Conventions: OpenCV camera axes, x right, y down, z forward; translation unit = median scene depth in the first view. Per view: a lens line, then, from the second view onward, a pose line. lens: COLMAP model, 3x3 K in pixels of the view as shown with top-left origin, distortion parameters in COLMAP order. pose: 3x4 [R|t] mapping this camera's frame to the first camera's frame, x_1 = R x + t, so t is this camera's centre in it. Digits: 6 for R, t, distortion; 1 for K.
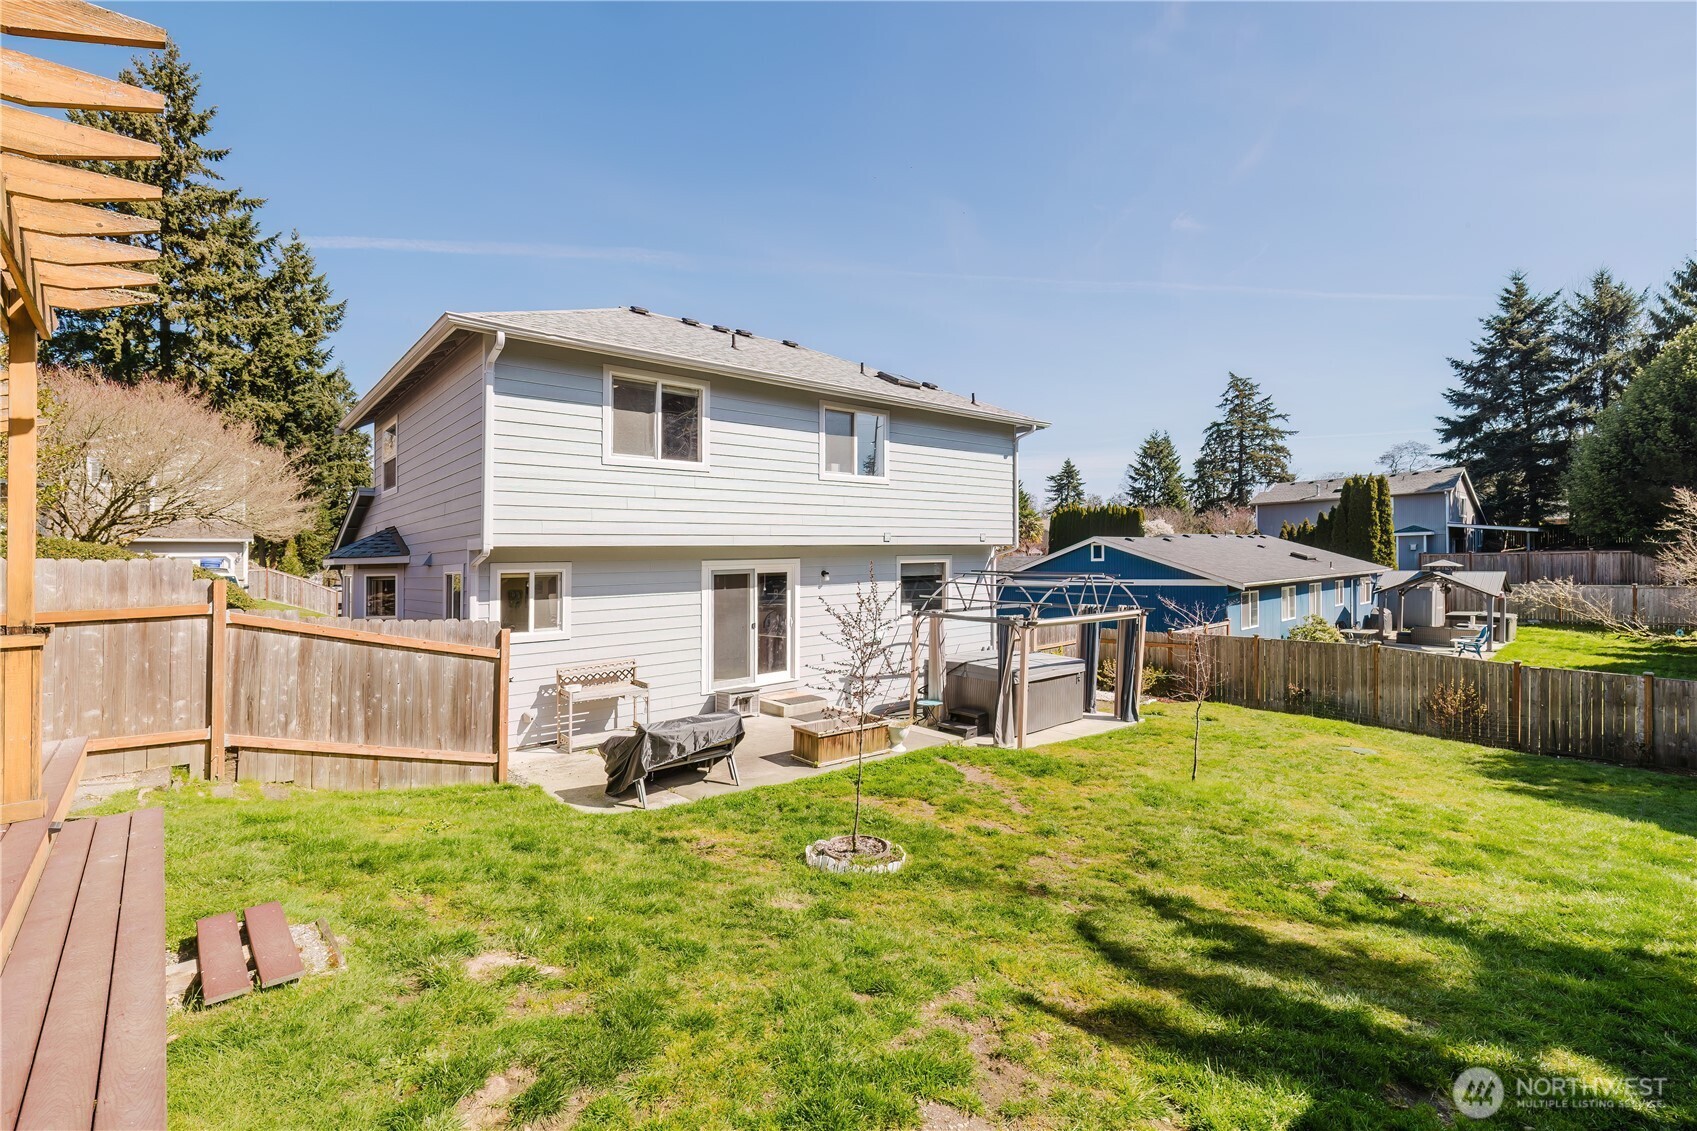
lens RADIAL K [[729.8, 0, 848.1], [0, 729.8, 555.0], [0, 0, 1]] dist [0.002201, 0.000072]
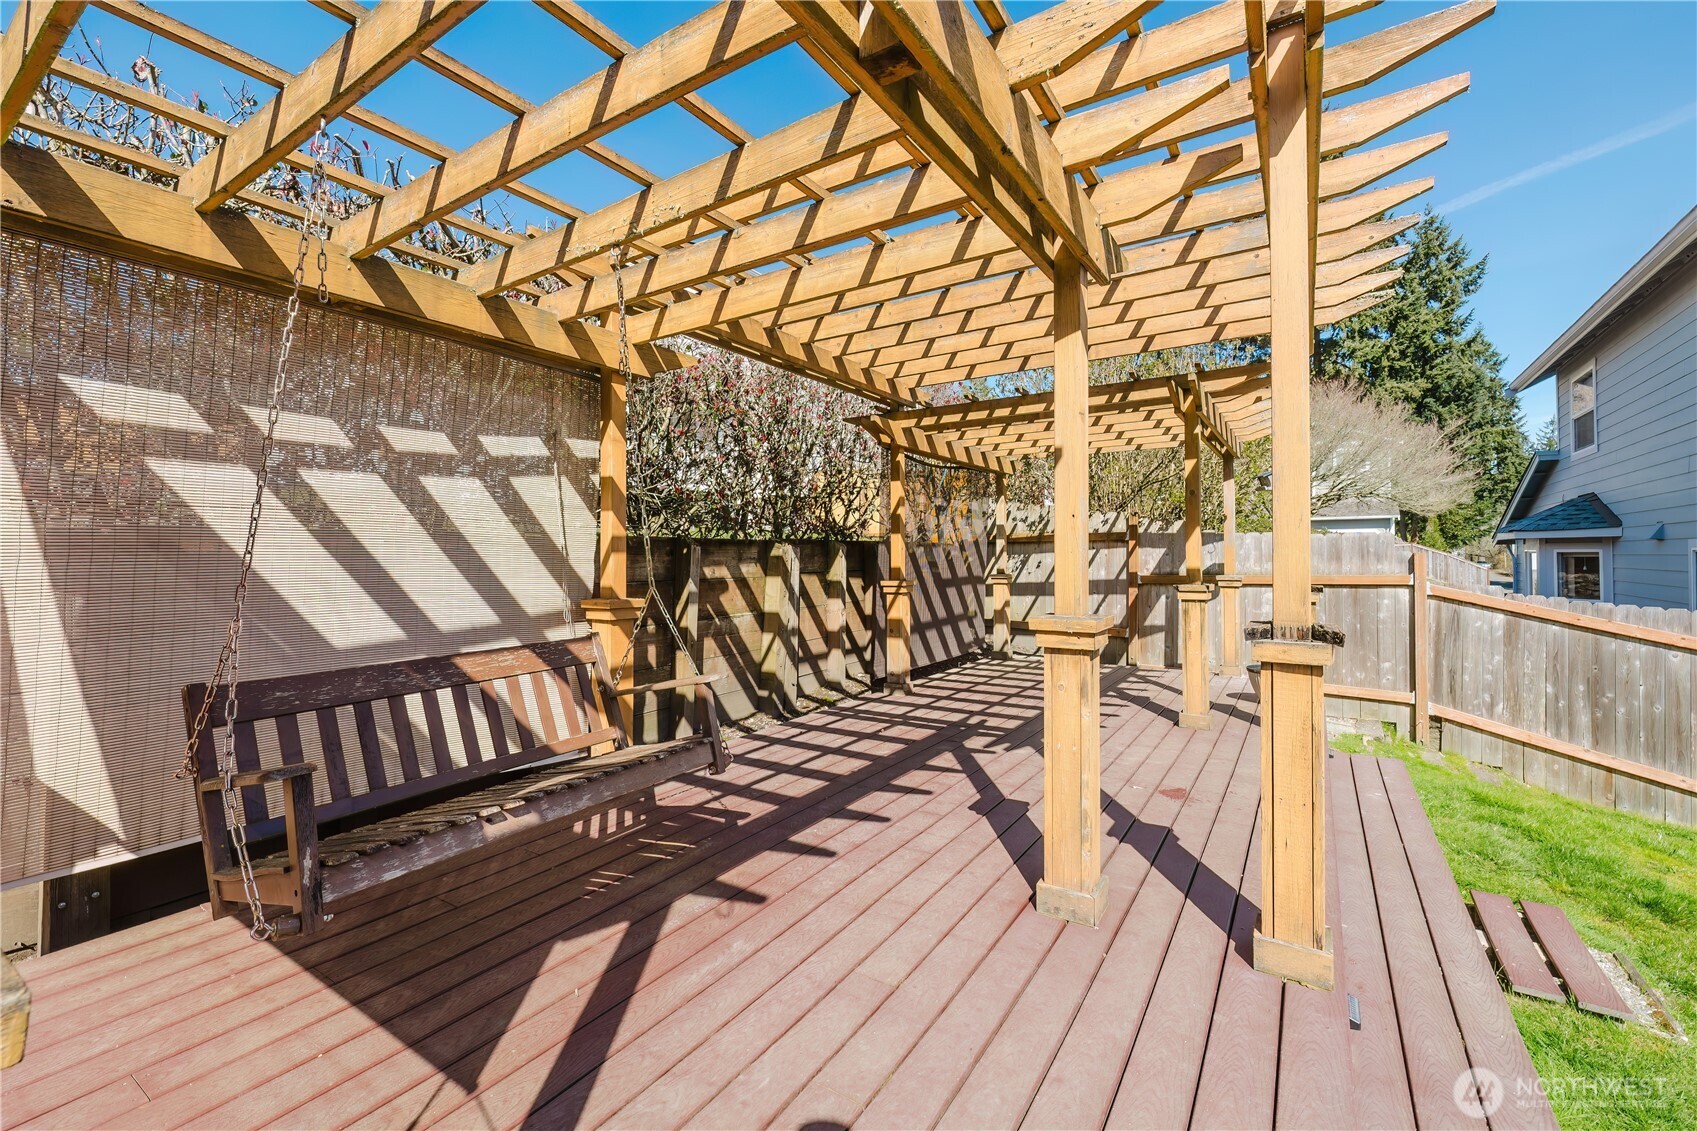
lens RADIAL K [[729.8, 0, 876.5], [0, 729.8, 529.4], [0, 0, 1]] dist [0.002201, 0.000072]
pose [[0.274146, -0.012654, -0.961605, -0.035536], [0.011208, 0.999888, -0.009963, 0.001537], [0.961623, -0.008046, 0.274257, -0.014167]]
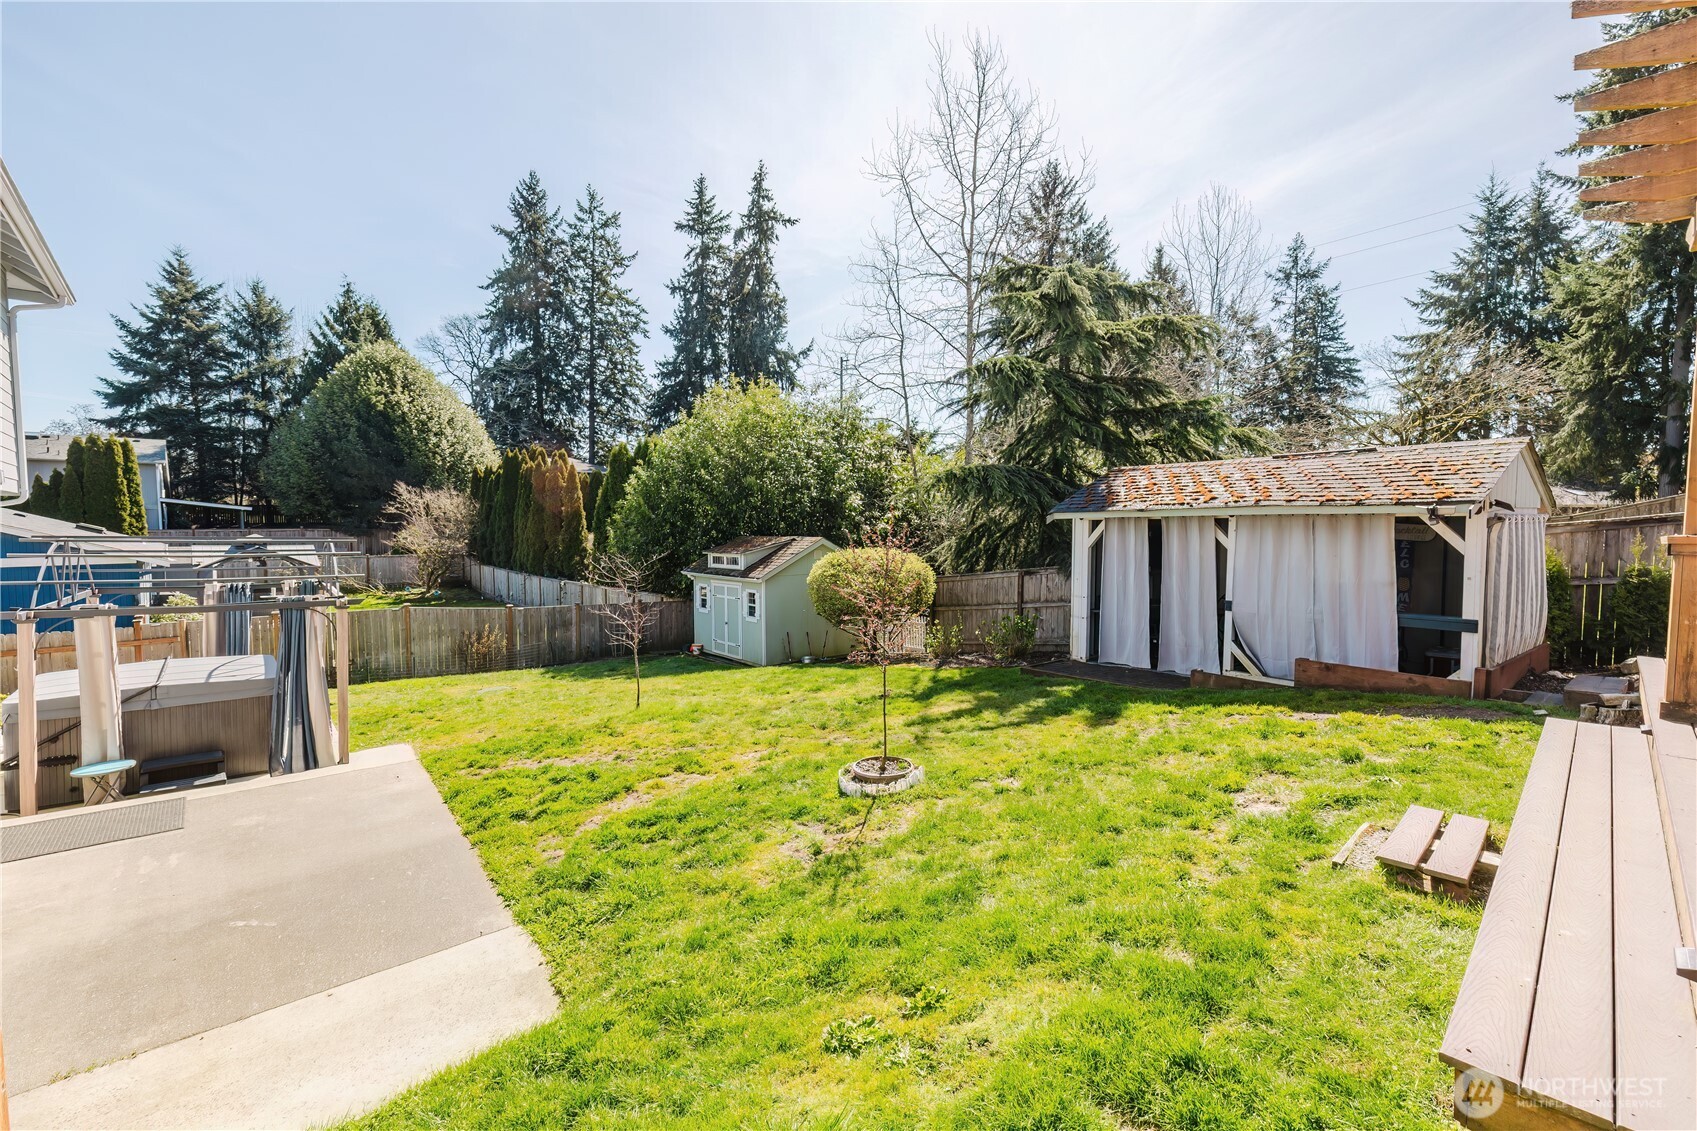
lens RADIAL K [[729.8, 0, 843.0], [0, 729.8, 567.3], [0, 0, 1]] dist [0.002201, 0.000072]
pose [[-0.001834, -0.036415, 0.999335, -0.422789], [-0.003757, 0.999330, 0.036408, 0.027063], [-0.999991, -0.003688, -0.001970, 0.422950]]
